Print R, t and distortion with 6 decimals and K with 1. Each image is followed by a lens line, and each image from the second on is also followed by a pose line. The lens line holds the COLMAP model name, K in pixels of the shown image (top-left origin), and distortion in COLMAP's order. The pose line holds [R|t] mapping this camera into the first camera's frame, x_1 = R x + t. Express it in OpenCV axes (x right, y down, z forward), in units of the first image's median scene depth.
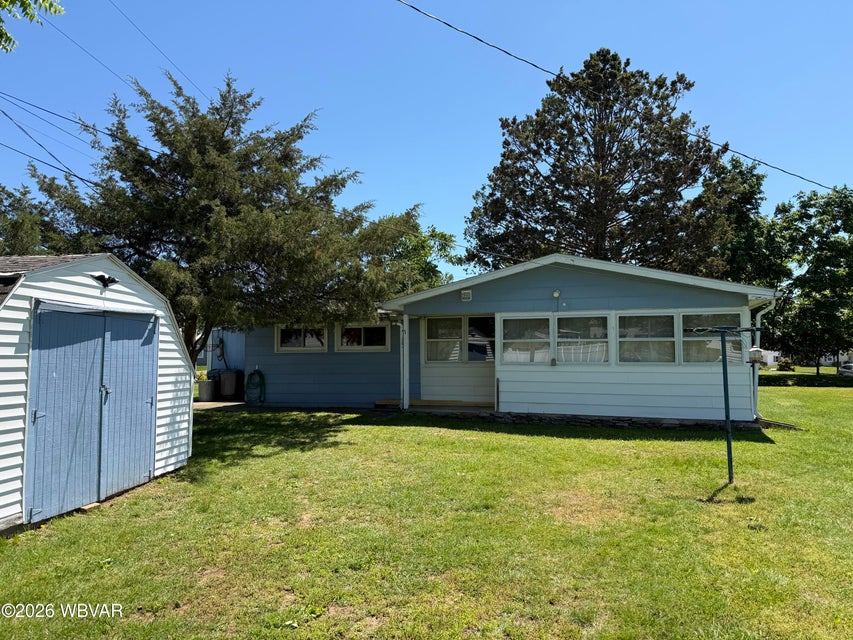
lens RADIAL K [[642.8, 0, 426.5], [0, 642.8, 320.0], [0, 0, 1]] dist [-0.000561, -0.002167]
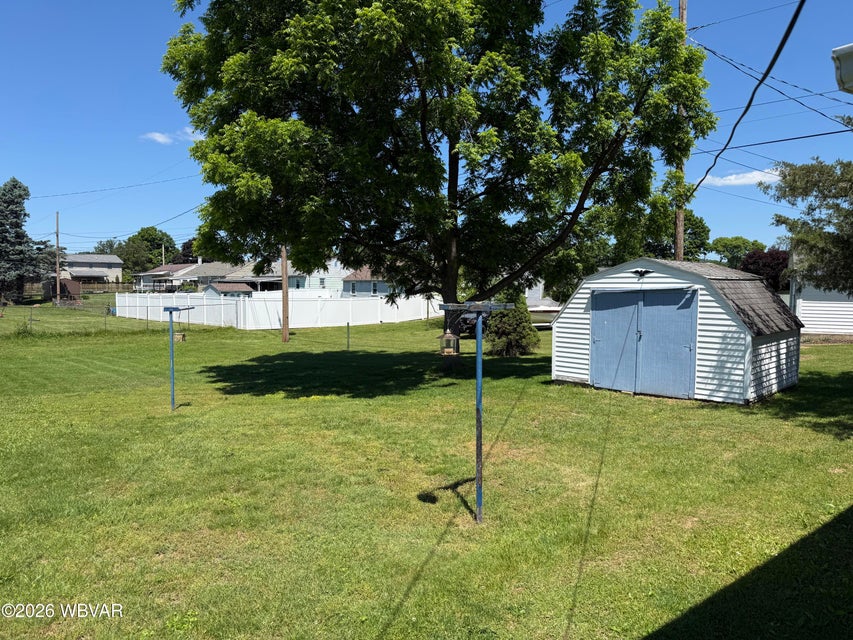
lens RADIAL K [[642.8, 0, 426.5], [0, 642.8, 320.0], [0, 0, 1]] dist [-0.000561, -0.002167]
pose [[-0.687175, 0.023211, -0.726121, 1.107910], [0.032900, 0.999458, 0.000813, 0.044613], [0.725746, -0.023331, -0.687567, 1.633198]]
